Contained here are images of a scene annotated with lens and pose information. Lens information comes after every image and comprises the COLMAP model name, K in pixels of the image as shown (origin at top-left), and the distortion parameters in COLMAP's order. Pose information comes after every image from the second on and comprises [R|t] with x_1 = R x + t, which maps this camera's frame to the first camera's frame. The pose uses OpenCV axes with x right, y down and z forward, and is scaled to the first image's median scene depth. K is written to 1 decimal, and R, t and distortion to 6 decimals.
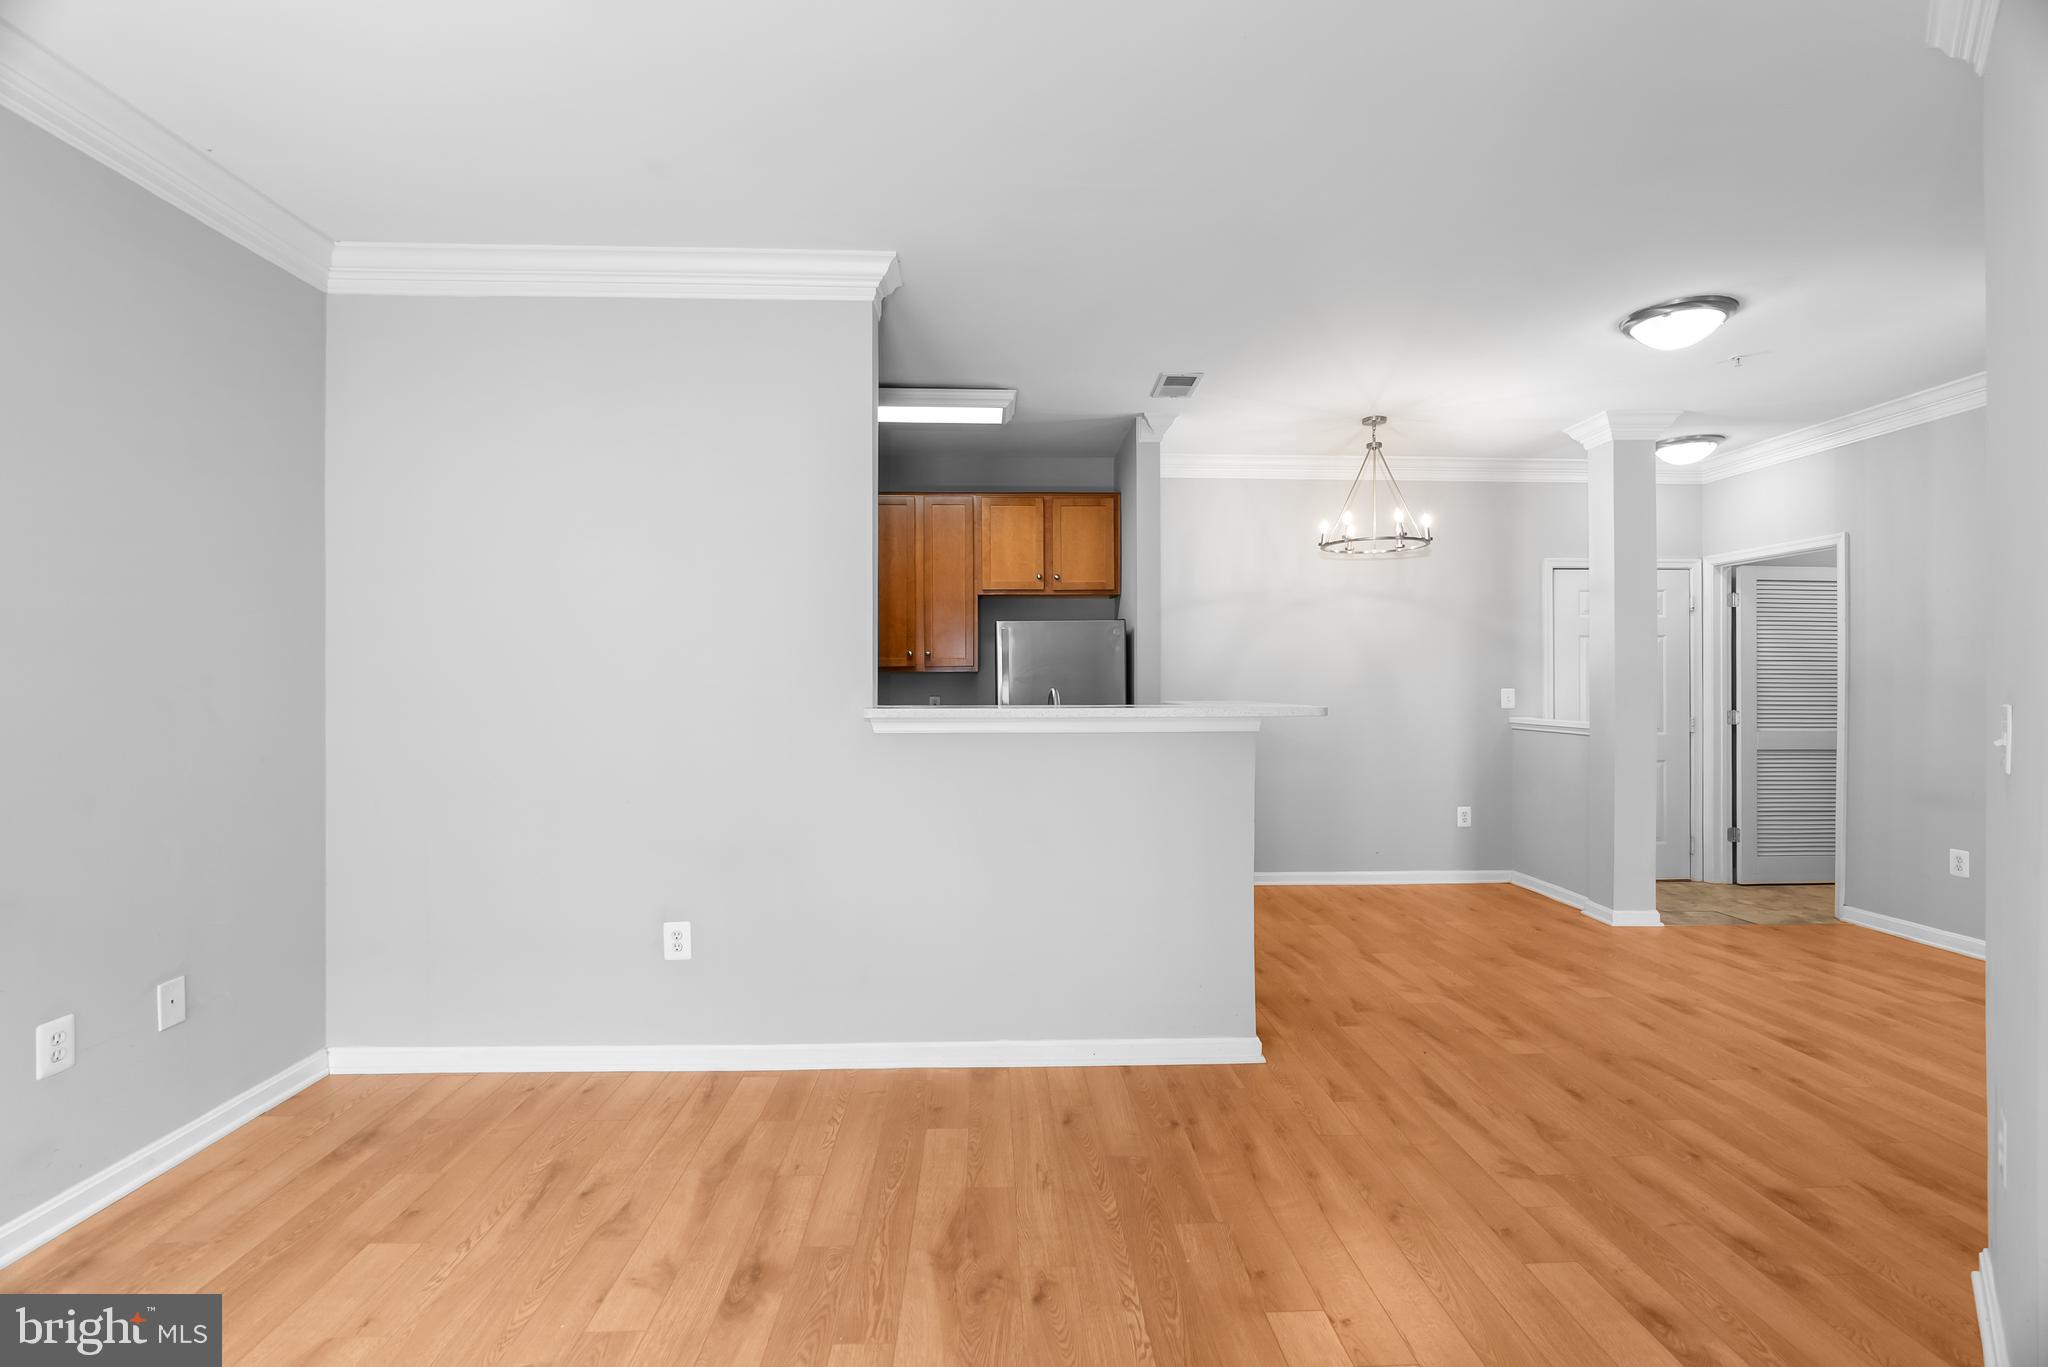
lens RADIAL K [[935.3, 0, 1025.1], [0, 935.3, 681.7], [0, 0, 1]] dist [-0.012536, 0.006424]
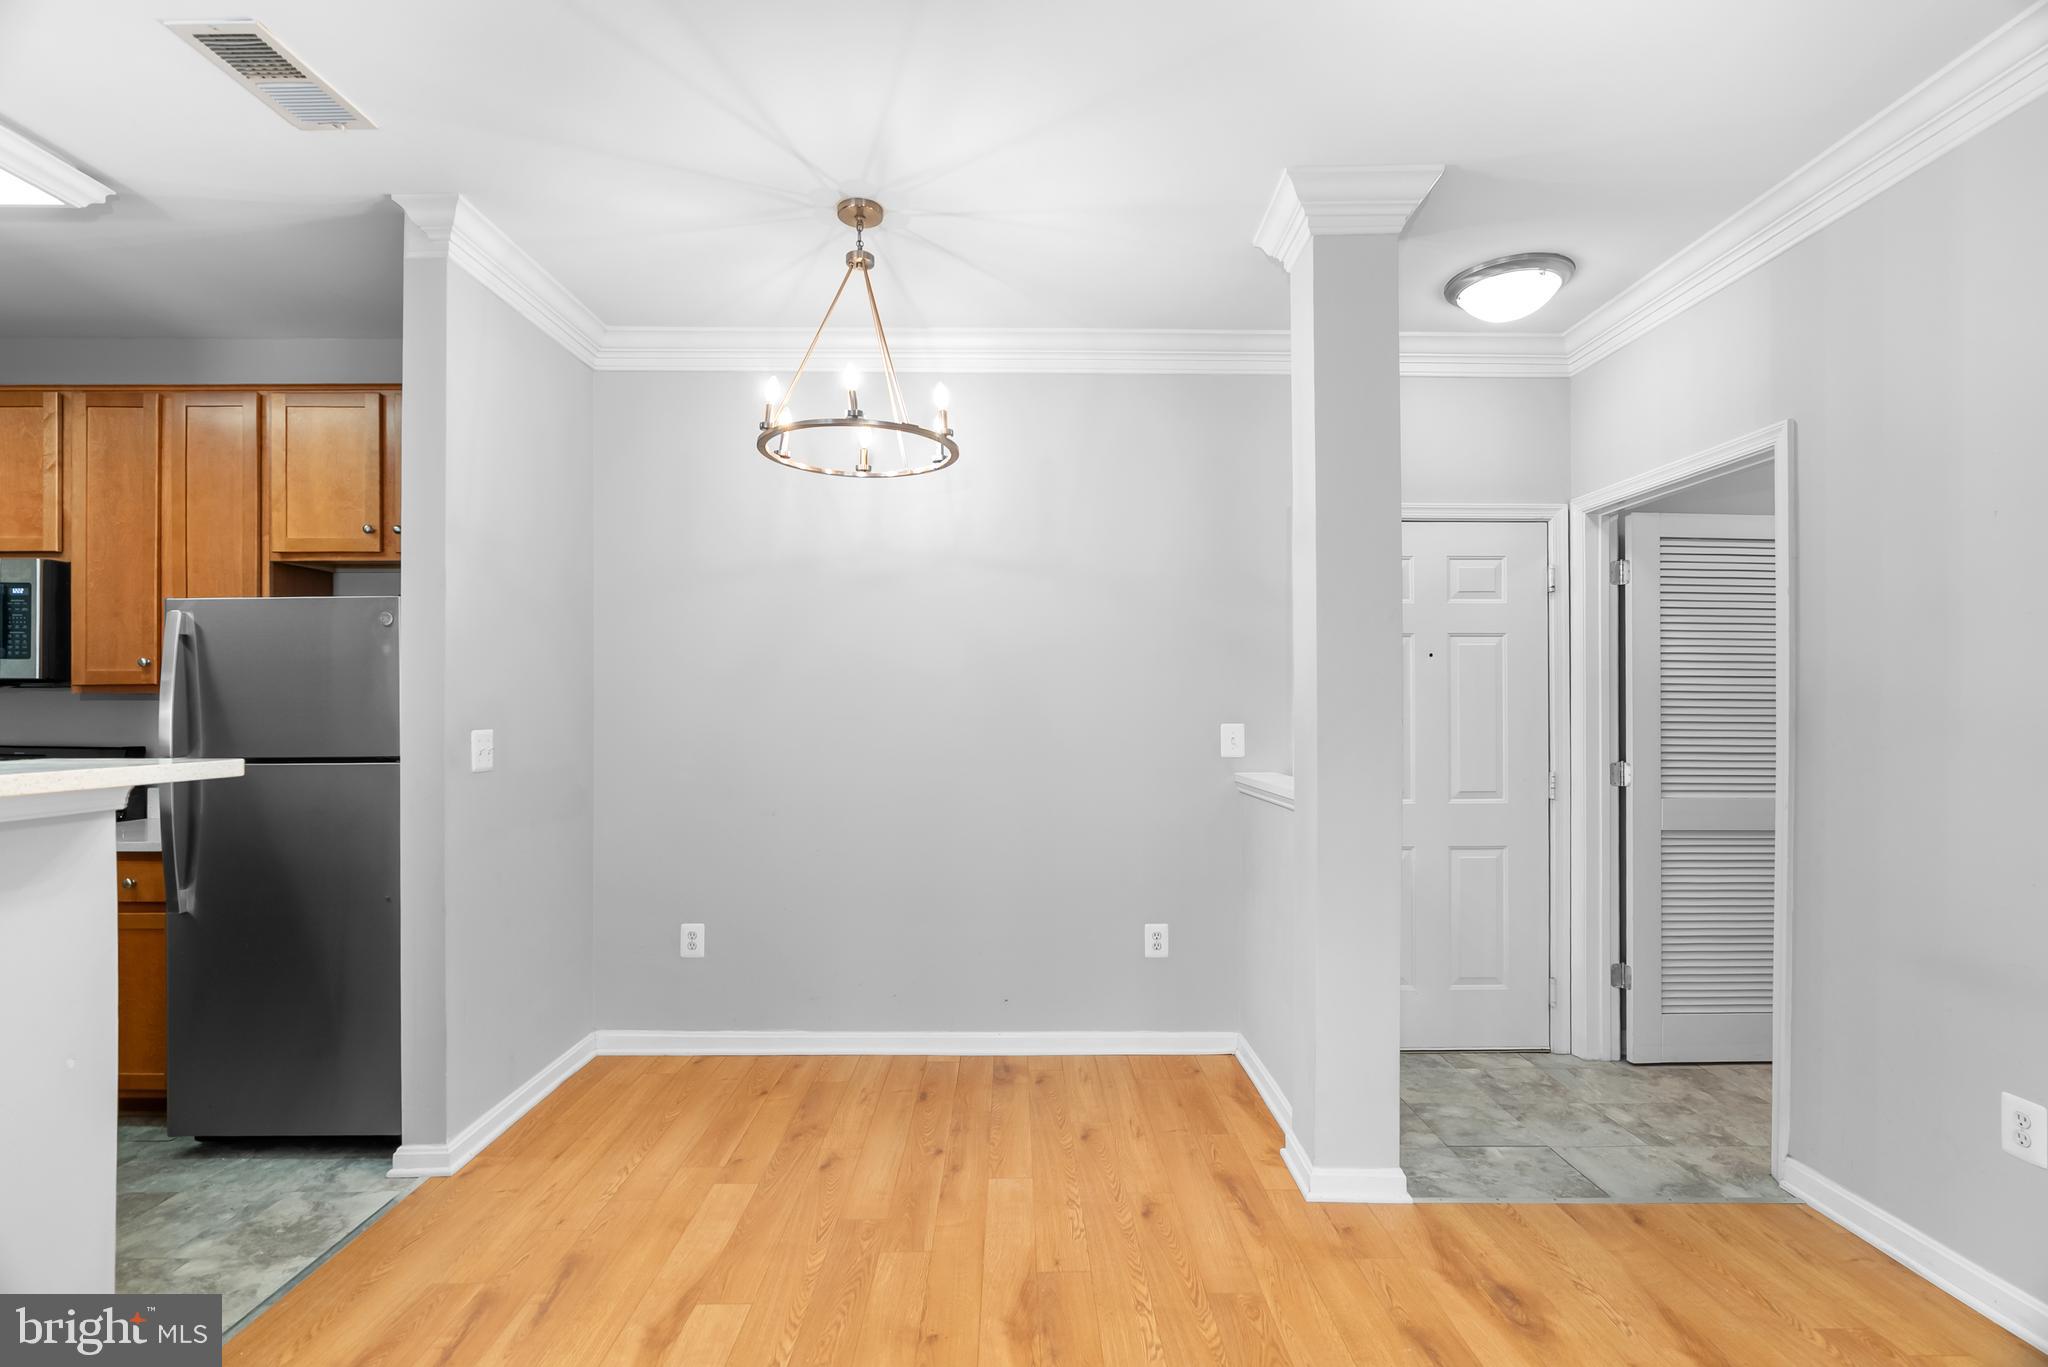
lens RADIAL K [[936.2, 0, 1027.5], [0, 936.2, 706.7], [0, 0, 1]] dist [-0.004421, -0.000058]
pose [[0.999597, 0.000916, -0.028364, 0.648976], [-0.000998, 0.999995, -0.002906, -0.002908], [0.028361, 0.002933, 0.999593, 0.646411]]
